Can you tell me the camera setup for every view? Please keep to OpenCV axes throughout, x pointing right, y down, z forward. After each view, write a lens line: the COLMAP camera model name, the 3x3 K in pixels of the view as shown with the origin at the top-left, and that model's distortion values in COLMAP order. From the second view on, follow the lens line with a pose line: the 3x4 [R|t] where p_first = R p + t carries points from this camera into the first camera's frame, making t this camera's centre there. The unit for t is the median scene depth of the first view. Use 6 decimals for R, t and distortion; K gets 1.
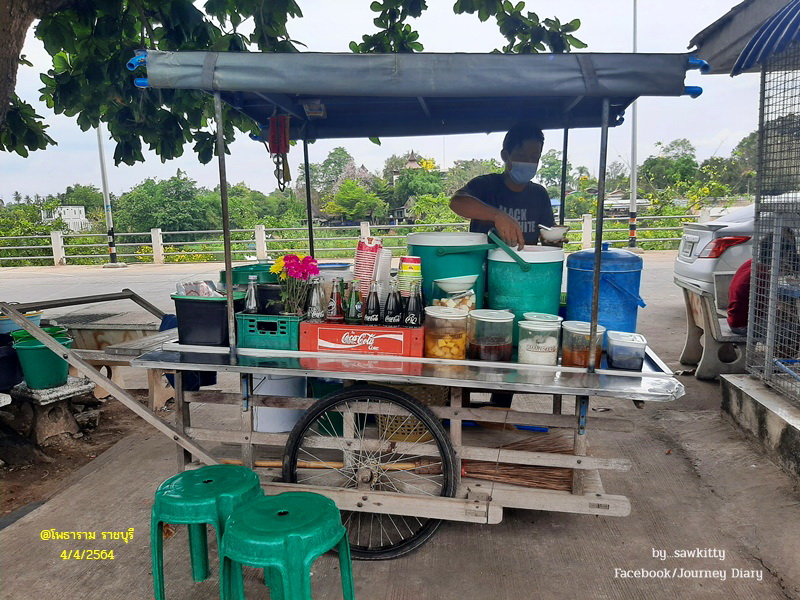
lens RADIAL K [[632.9, 0, 400.0], [0, 632.9, 300.0], [0, 0, 1]] dist [0.003184, 0.001619]
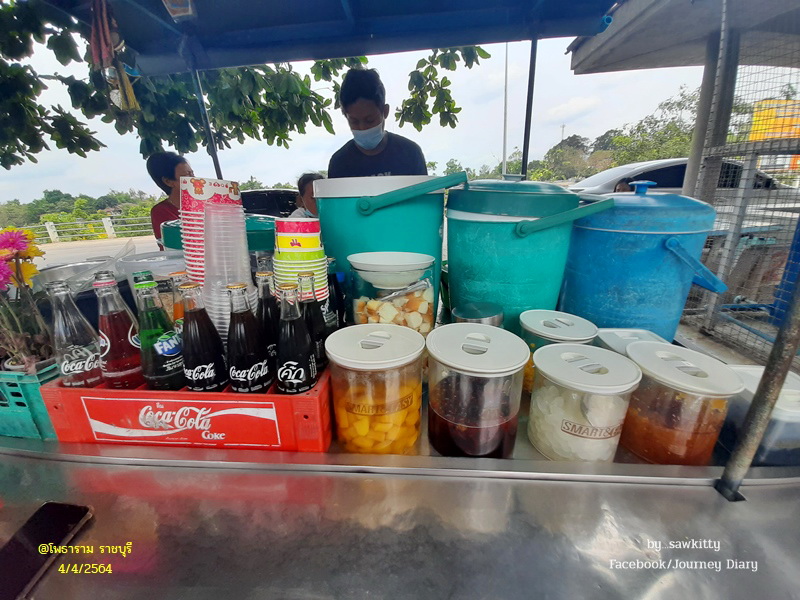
lens RADIAL K [[321.0, 0, 400.0], [0, 321.0, 300.0], [0, 0, 1]] dist [0.000291, -0.000051]
pose [[0.995893, -0.055932, 0.071193, 0.077059], [0.042720, 0.983611, 0.175173, -0.050996], [-0.079824, -0.171412, 0.981960, 0.779126]]
